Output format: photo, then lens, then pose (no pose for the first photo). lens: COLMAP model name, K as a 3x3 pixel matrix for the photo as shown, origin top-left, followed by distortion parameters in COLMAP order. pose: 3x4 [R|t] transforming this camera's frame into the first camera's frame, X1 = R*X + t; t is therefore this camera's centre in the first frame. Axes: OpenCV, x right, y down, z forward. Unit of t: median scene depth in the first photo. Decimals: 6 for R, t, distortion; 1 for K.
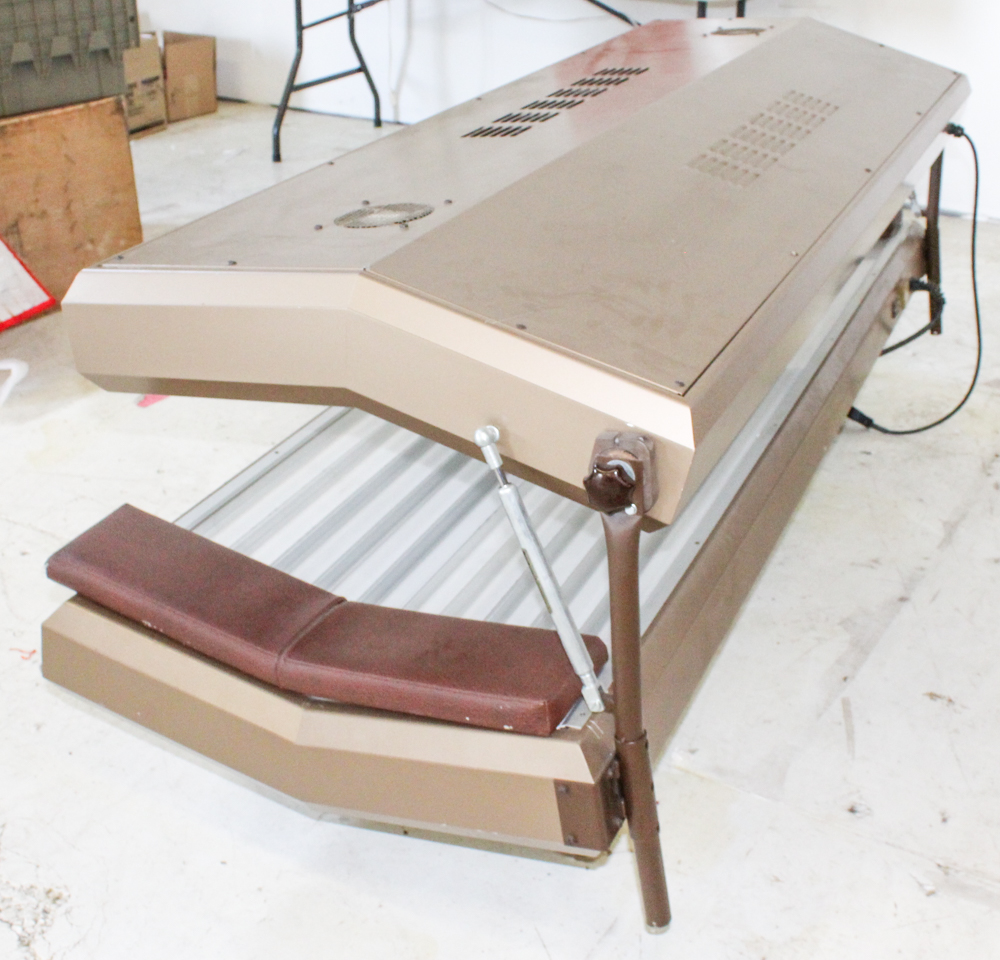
lens RADIAL K [[1432.4, 0, 500.0], [0, 1432.4, 480.0], [0, 0, 1]] dist [0.007603, -0.047583]
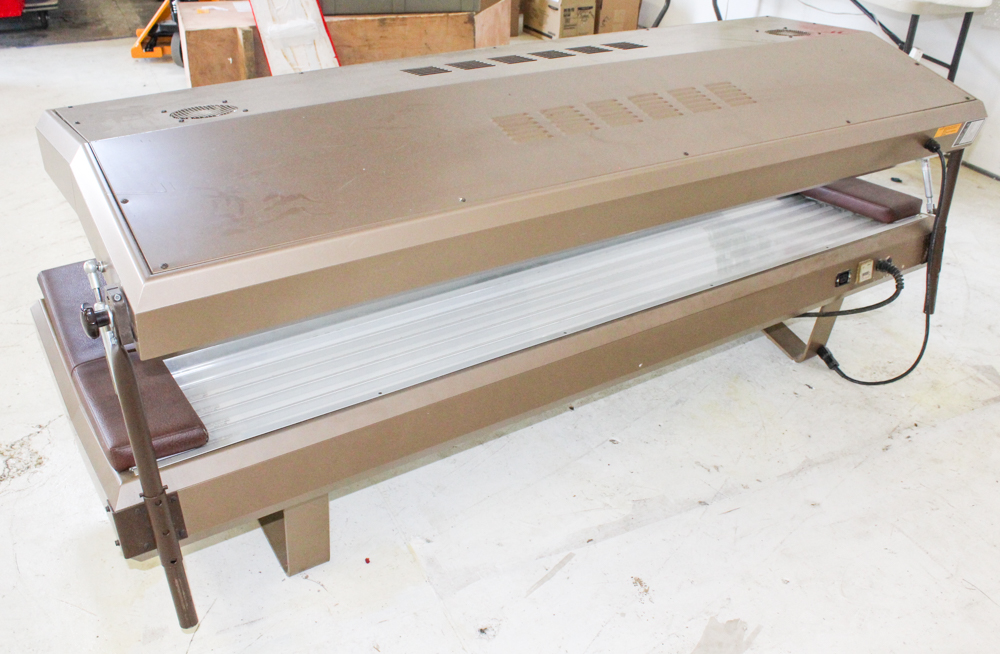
lens RADIAL K [[871.0, 0, 500.0], [0, 871.0, 327.0], [0, 0, 1]] dist [-0.033494, -0.003108]
pose [[0.841688, 0.315964, -0.437867, 0.306478], [-0.279599, 0.948770, 0.147172, -0.093239], [0.461936, -0.001446, 0.886912, 0.174677]]
